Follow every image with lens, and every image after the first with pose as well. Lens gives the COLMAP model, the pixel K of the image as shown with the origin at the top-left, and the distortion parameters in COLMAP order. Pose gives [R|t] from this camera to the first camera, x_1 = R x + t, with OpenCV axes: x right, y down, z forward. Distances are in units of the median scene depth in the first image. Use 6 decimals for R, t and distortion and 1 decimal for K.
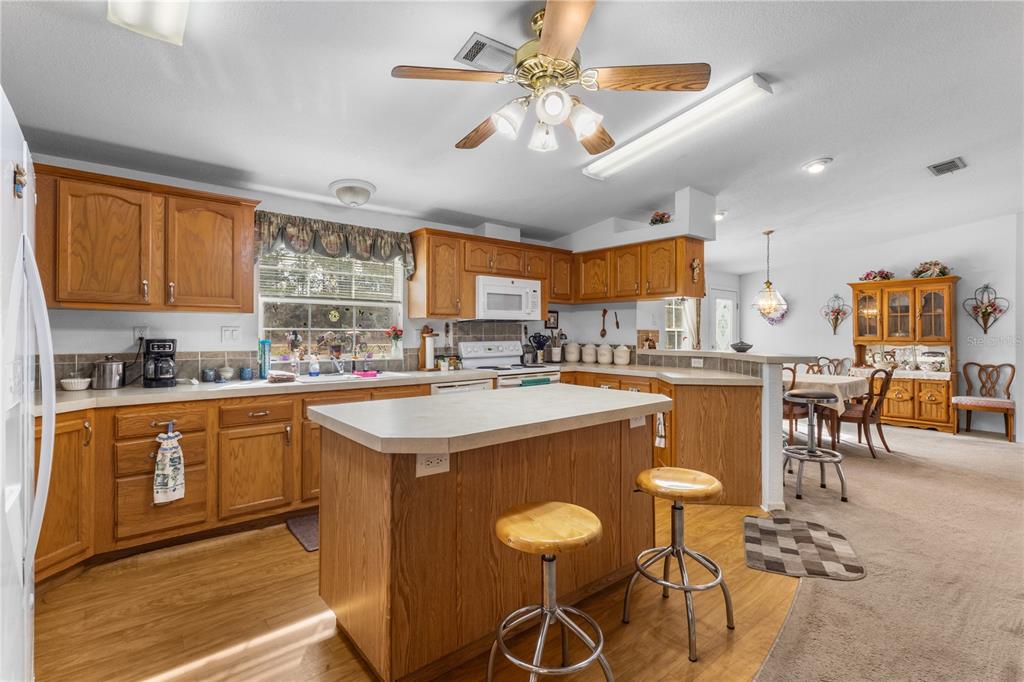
lens RADIAL K [[478.0, 0, 515.9], [0, 478.0, 332.9], [0, 0, 1]] dist [0.002932, -0.000021]
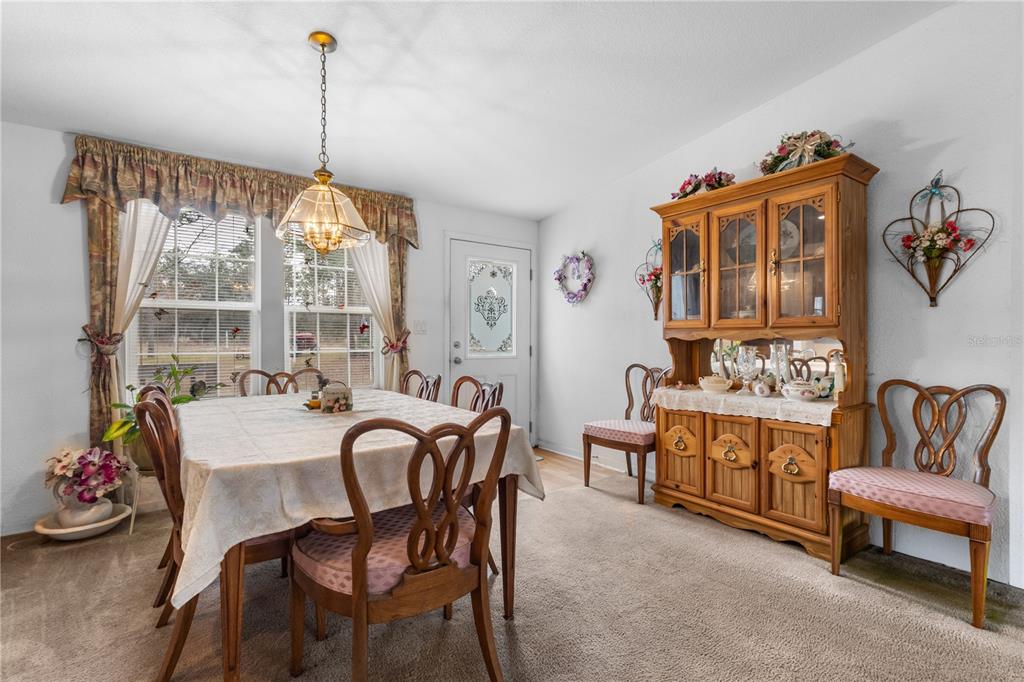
lens RADIAL K [[478.0, 0, 508.4], [0, 478.0, 340.0], [0, 0, 1]] dist [0.002932, -0.000021]
pose [[0.997664, -0.002880, -0.068251, 0.585815], [0.003533, 0.999949, 0.009441, 0.021633], [0.068220, -0.009660, 0.997624, 0.521554]]
